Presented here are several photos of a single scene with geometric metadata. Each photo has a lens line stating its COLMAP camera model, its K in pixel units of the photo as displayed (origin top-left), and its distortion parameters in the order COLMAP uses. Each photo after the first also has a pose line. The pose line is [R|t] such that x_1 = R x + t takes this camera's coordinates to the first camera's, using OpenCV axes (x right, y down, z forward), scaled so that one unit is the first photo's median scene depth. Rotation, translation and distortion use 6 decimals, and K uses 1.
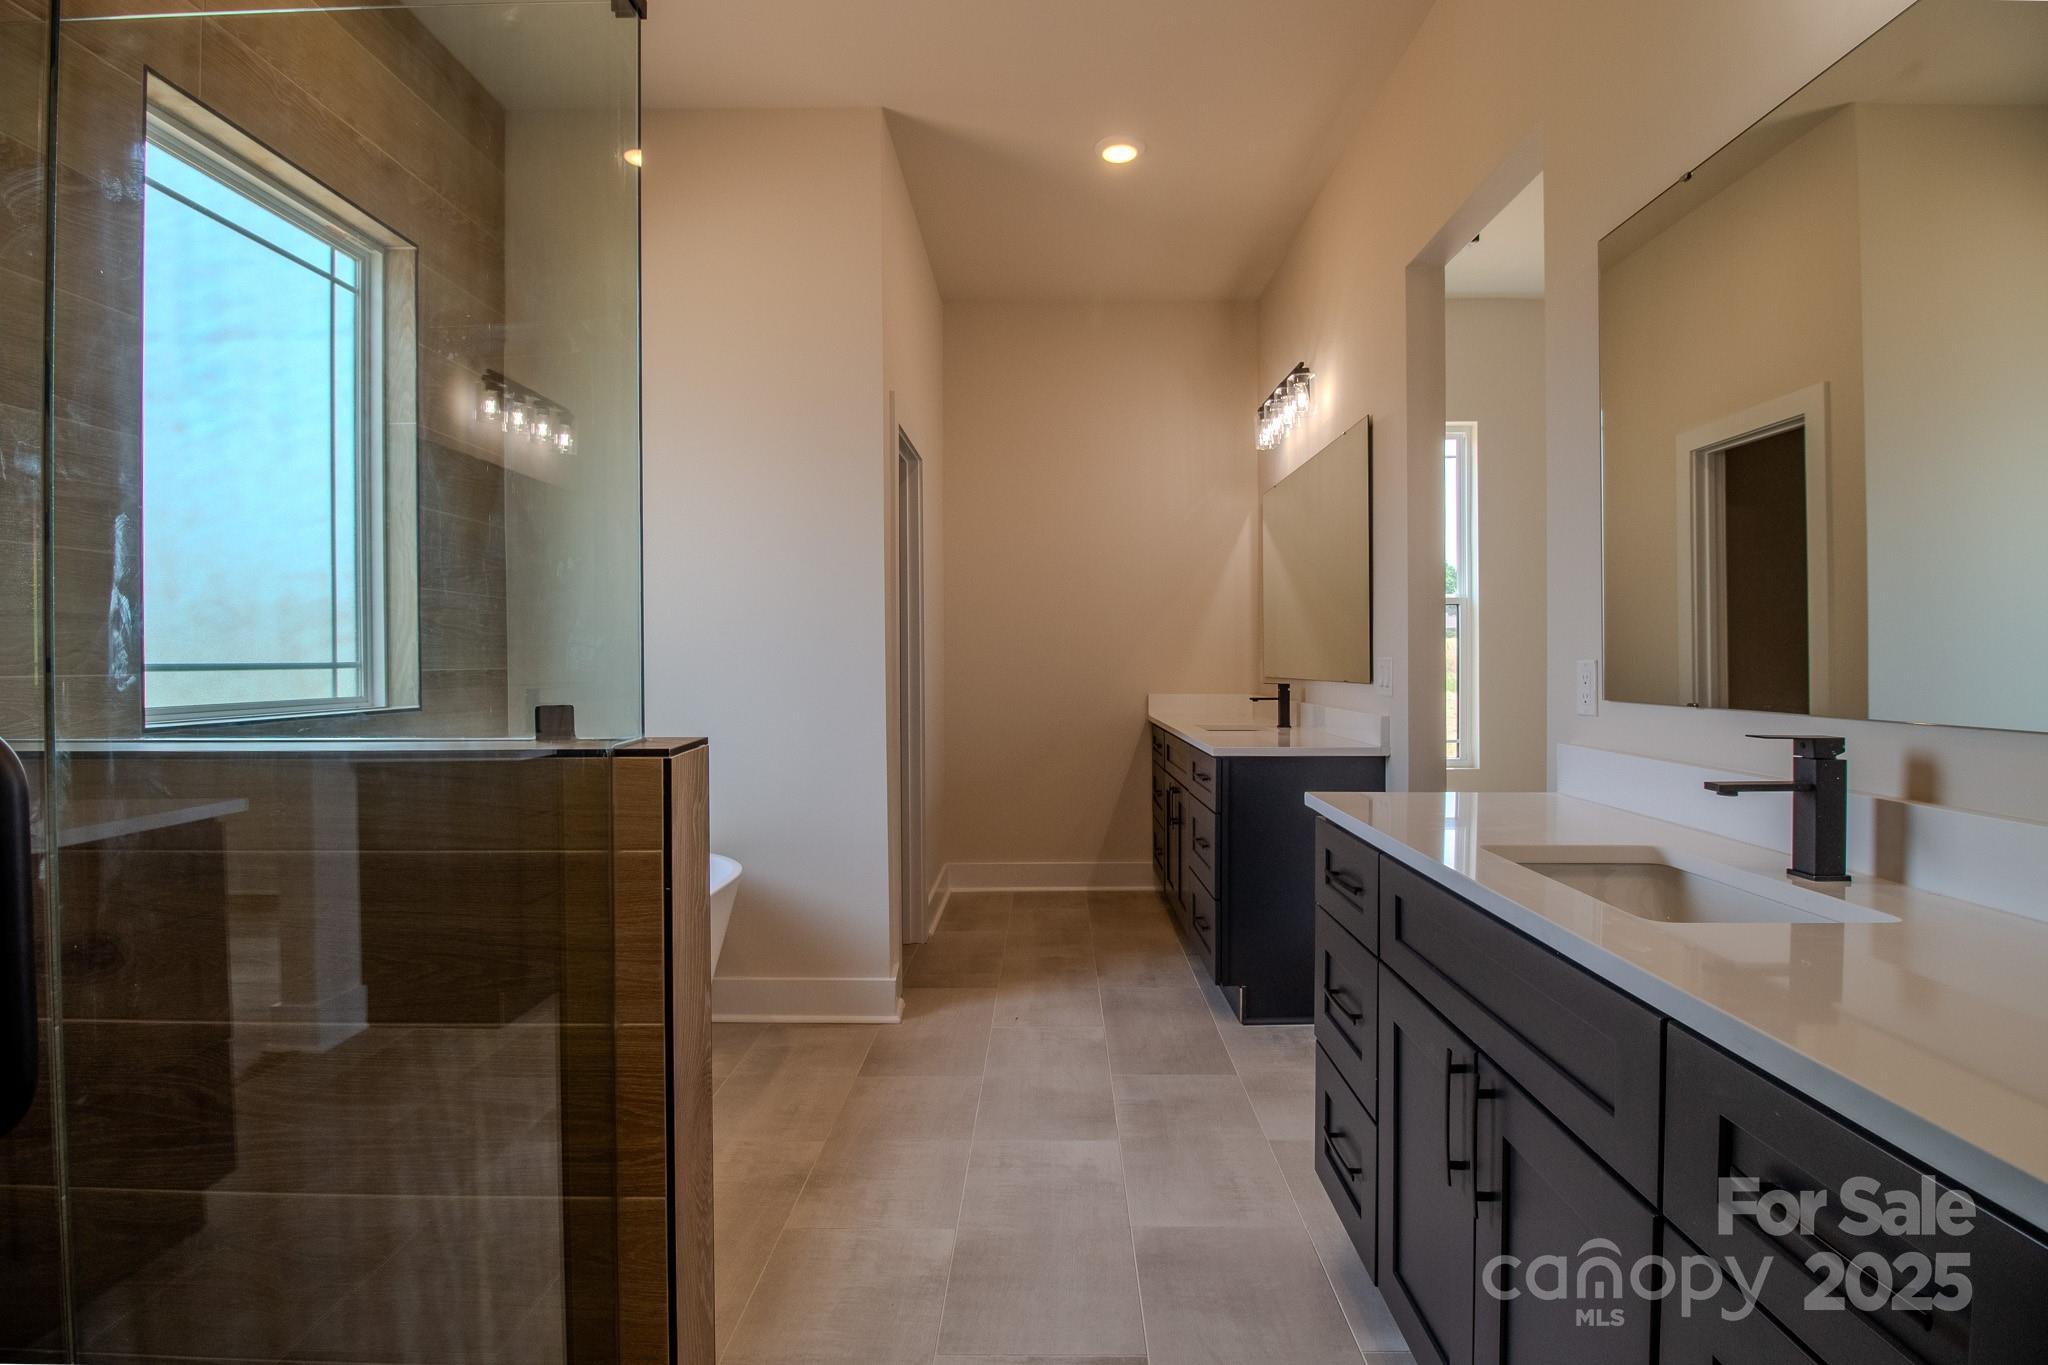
lens RADIAL K [[954.1, 0, 1033.0], [0, 954.1, 668.1], [0, 0, 1]] dist [0.010172, -0.017942]
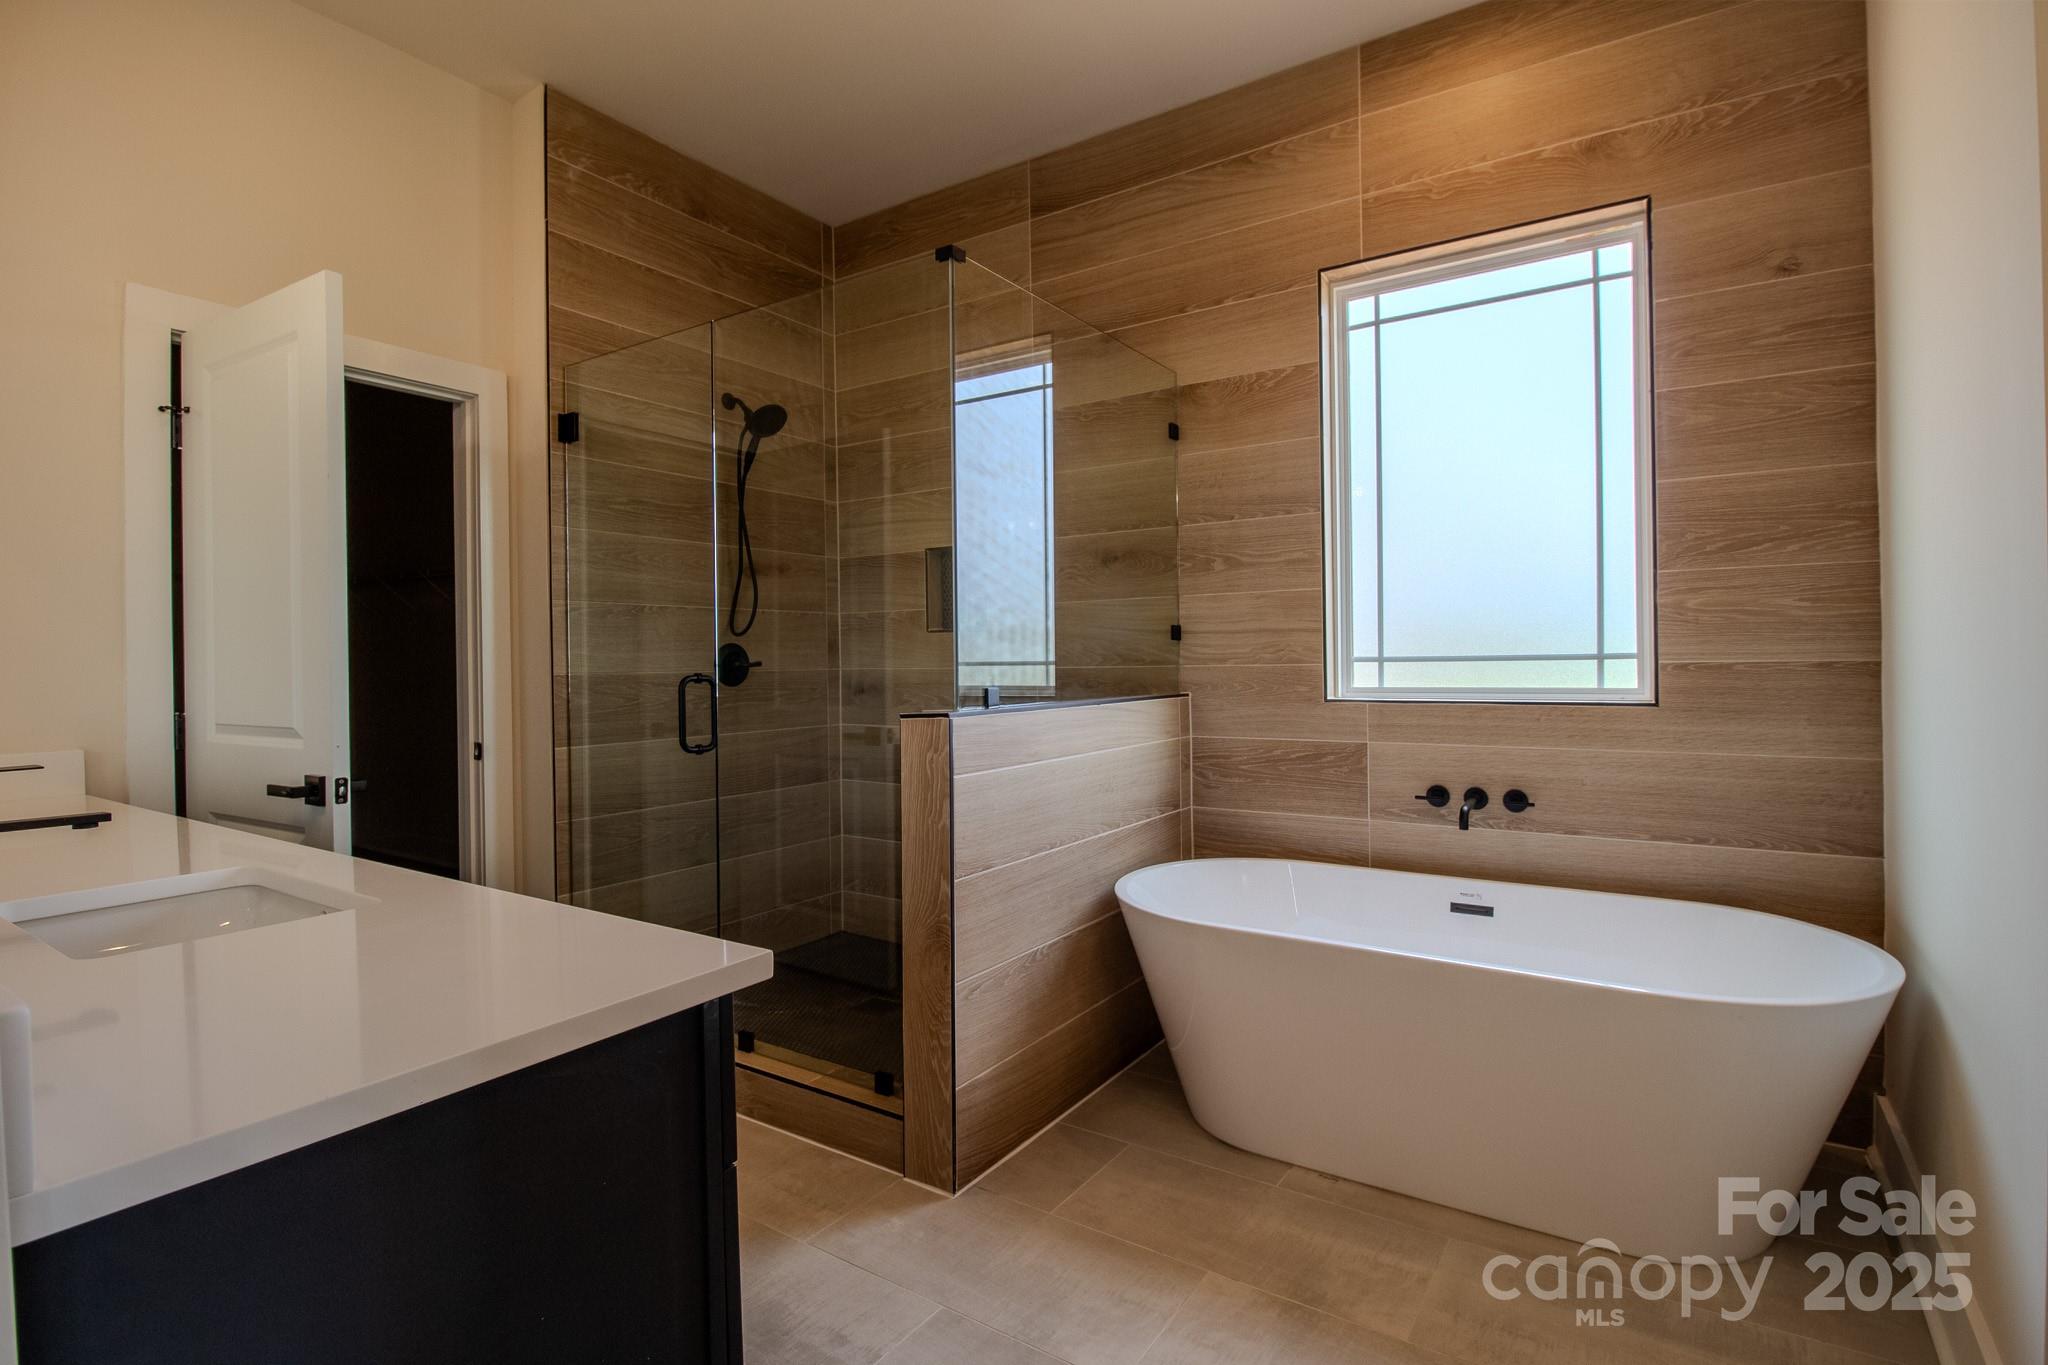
lens RADIAL K [[978.9, 0, 1031.6], [0, 978.9, 657.6], [0, 0, 1]] dist [-0.001646, -0.000188]
pose [[-0.525809, 0.007332, -0.850571, 0.553672], [0.007779, 0.999962, 0.003811, -0.011972], [0.850567, -0.004613, -0.525846, 1.184677]]
